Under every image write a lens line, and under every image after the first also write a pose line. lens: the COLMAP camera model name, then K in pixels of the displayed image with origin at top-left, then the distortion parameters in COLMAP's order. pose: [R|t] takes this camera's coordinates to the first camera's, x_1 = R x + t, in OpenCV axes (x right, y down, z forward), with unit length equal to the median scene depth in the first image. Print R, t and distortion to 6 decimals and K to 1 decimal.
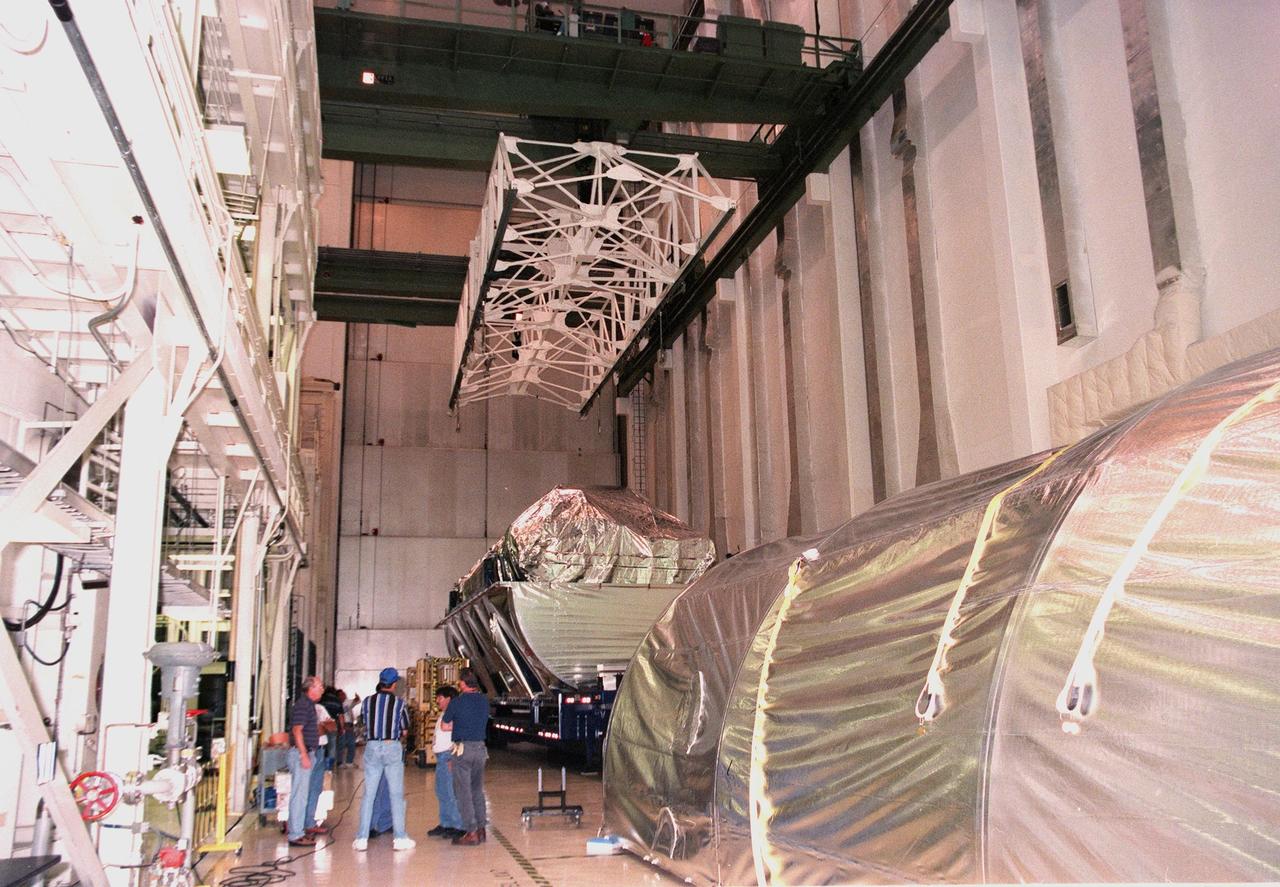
lens RADIAL K [[1103.5, 0, 638.4], [0, 1103.5, 443.7], [0, 0, 1]] dist [-0.009990, -0.002956]
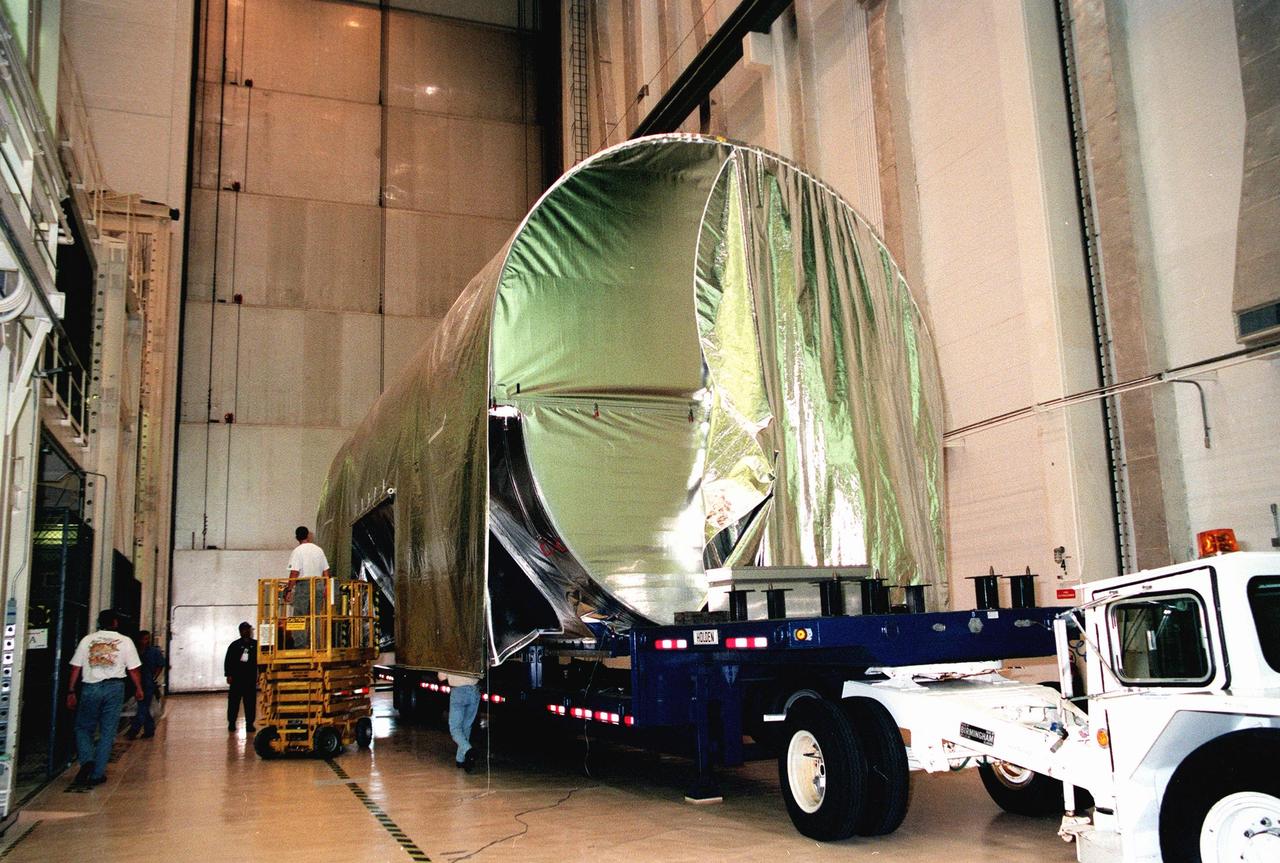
lens RADIAL K [[1057.8, 0, 640.0], [0, 1057.8, 430.9], [0, 0, 1]] dist [-0.007887, 0.005975]
pose [[0.990649, 0.010702, 0.136015, -0.063890], [-0.015296, 0.999346, 0.032771, 0.061950], [-0.135576, -0.034545, 0.990165, 0.267968]]
